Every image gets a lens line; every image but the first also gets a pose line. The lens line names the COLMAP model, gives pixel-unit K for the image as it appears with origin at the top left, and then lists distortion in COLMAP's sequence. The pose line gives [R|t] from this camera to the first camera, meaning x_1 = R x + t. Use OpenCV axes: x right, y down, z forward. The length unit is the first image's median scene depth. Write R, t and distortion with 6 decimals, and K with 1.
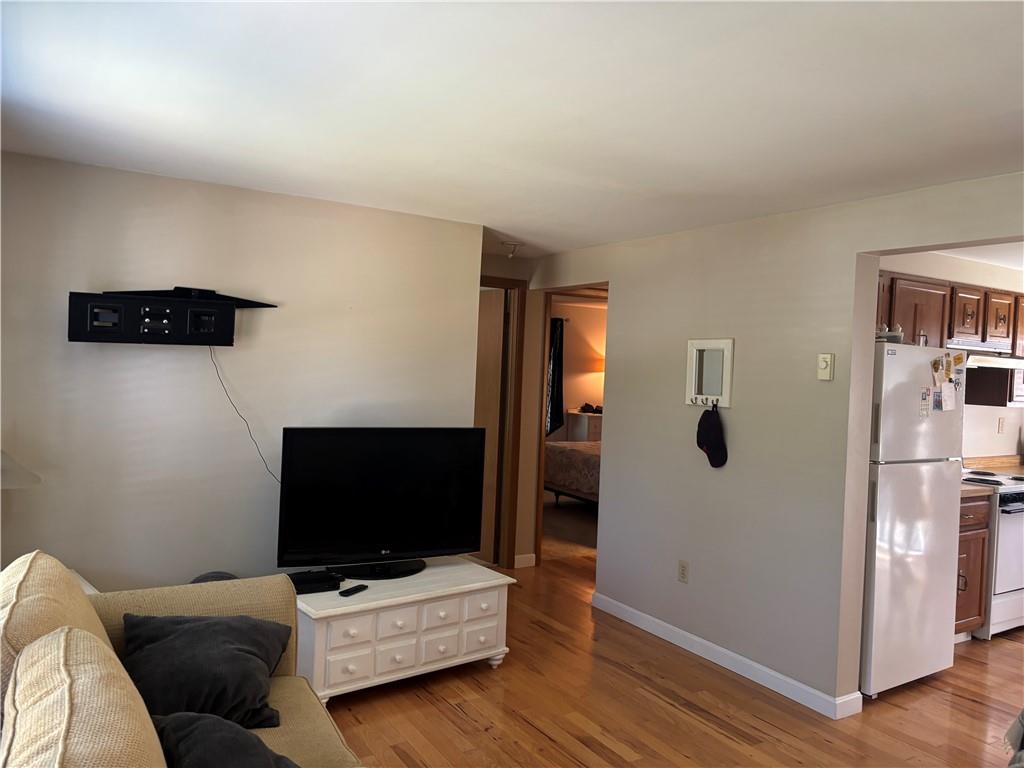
lens RADIAL K [[773.9, 0, 504.7], [0, 773.9, 380.5], [0, 0, 1]] dist [0.077898, -0.081927]
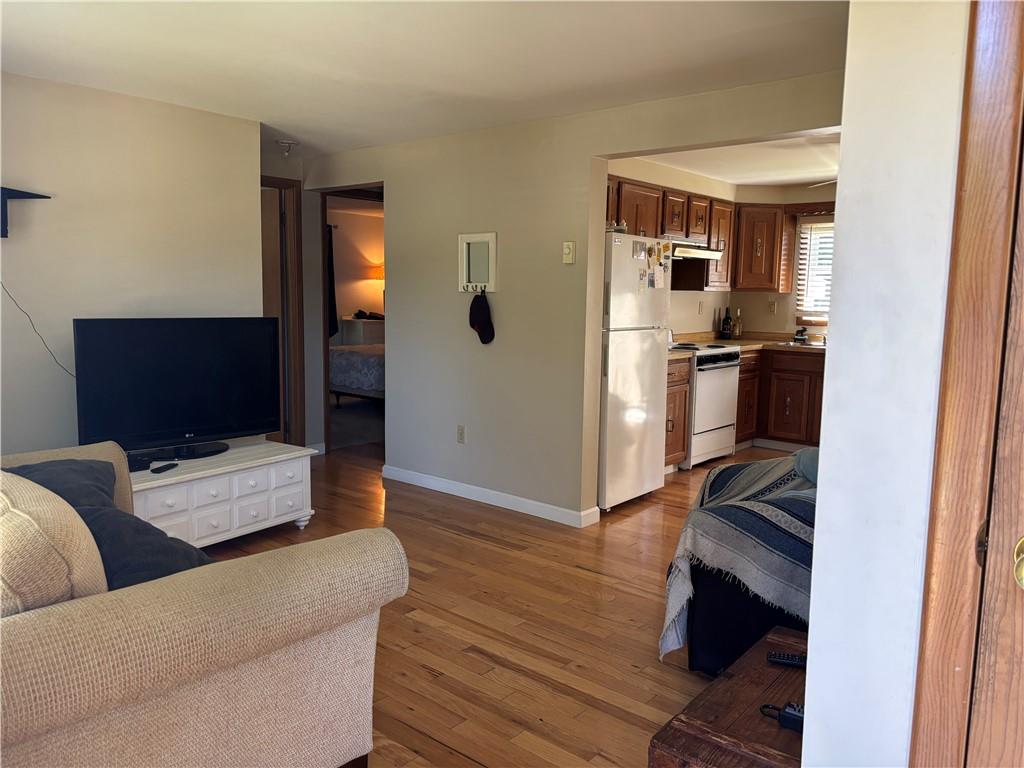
lens RADIAL K [[773.9, 0, 504.7], [0, 773.9, 380.5], [0, 0, 1]] dist [0.077898, -0.081927]
pose [[0.954281, -0.061999, 0.292411, -0.045366], [0.031171, 0.993560, 0.108935, 0.039504], [-0.297282, -0.094840, 0.950068, -0.120895]]
